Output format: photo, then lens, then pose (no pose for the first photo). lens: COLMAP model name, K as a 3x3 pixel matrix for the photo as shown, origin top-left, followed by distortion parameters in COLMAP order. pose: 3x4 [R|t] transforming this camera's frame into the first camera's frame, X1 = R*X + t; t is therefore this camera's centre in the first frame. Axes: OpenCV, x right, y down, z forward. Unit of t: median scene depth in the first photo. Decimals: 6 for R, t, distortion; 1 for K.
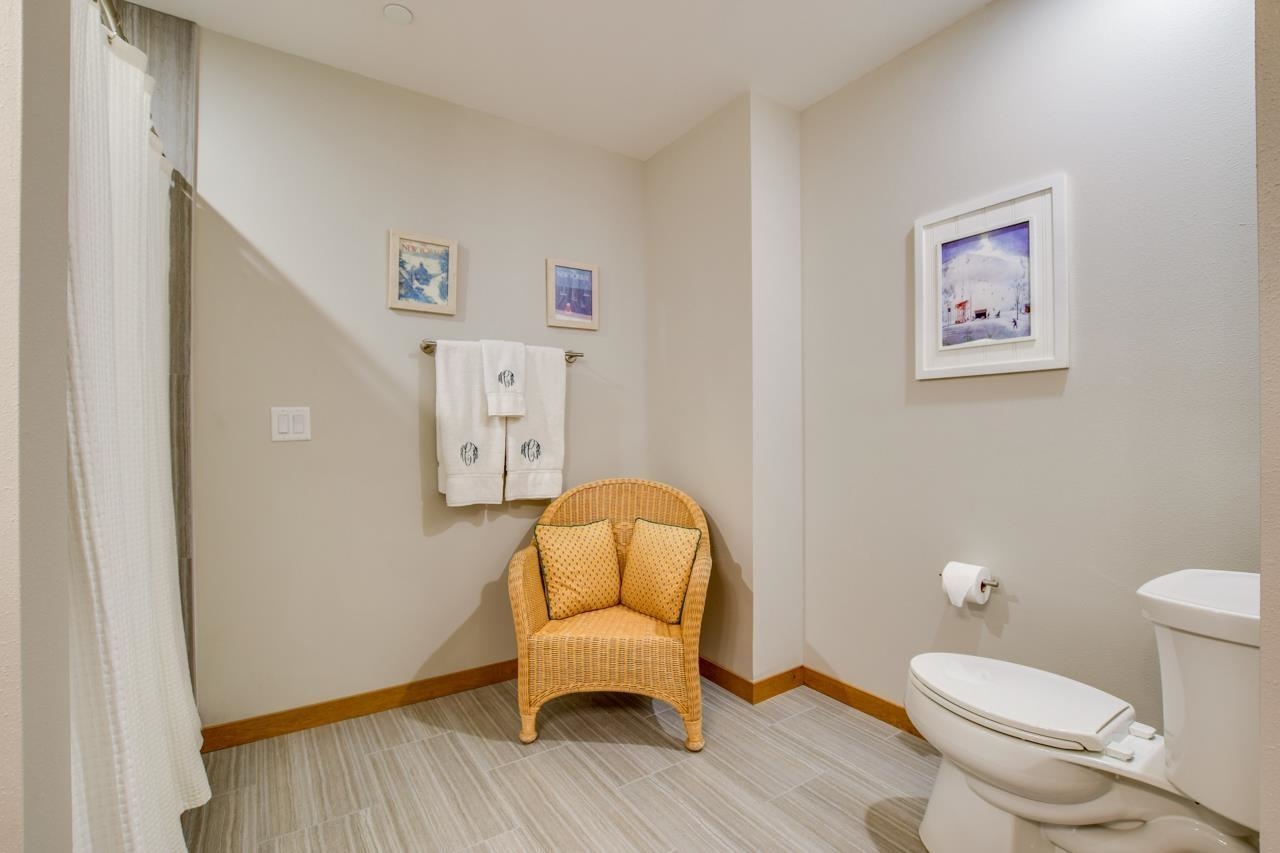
lens RADIAL K [[566.8, 0, 633.6], [0, 566.8, 427.2], [0, 0, 1]] dist [-0.028061, 0.000772]
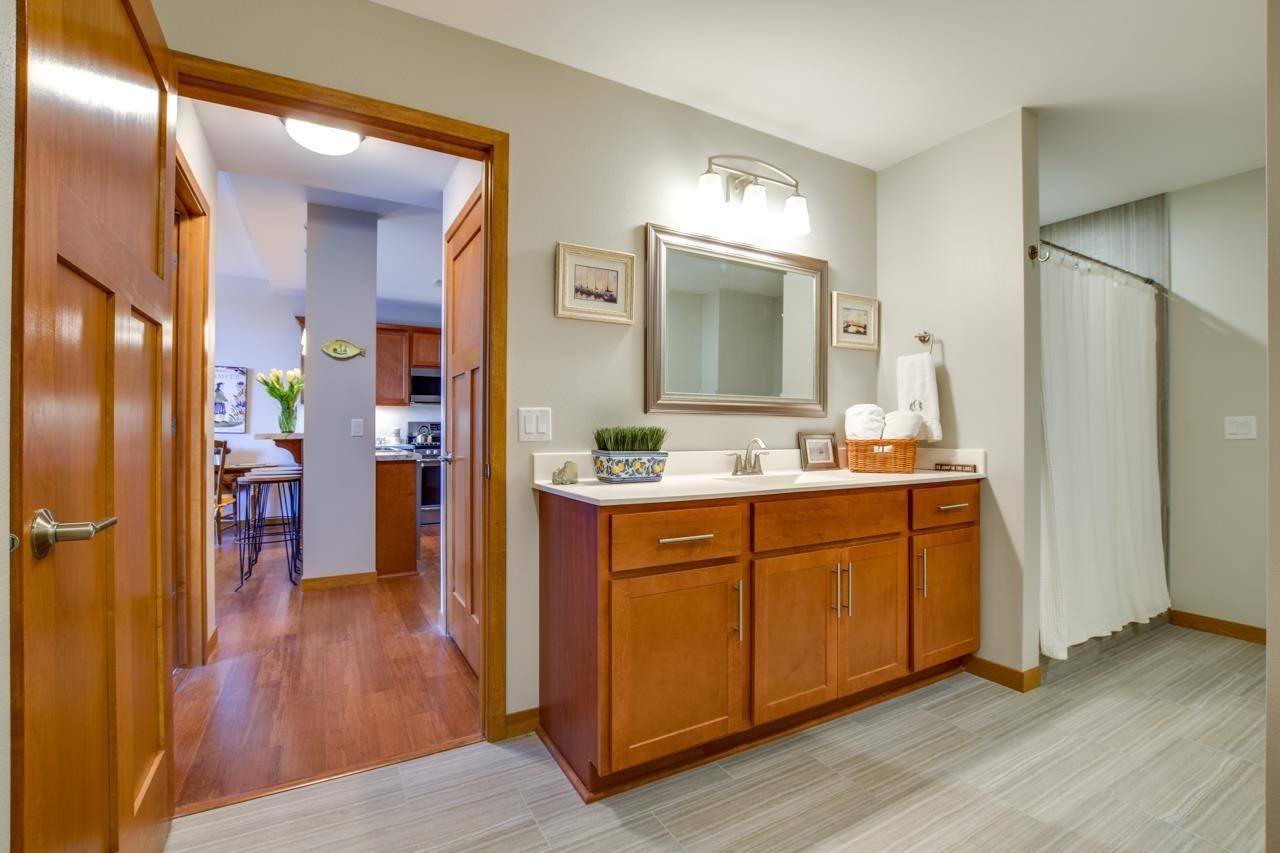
lens RADIAL K [[566.8, 0, 640.7], [0, 566.8, 429.6], [0, 0, 1]] dist [-0.028061, 0.000772]
pose [[-0.055319, 0.000902, -0.998468, 0.997730], [-0.009875, 0.999950, 0.001450, 0.012833], [0.998420, 0.009940, -0.055307, -0.530293]]
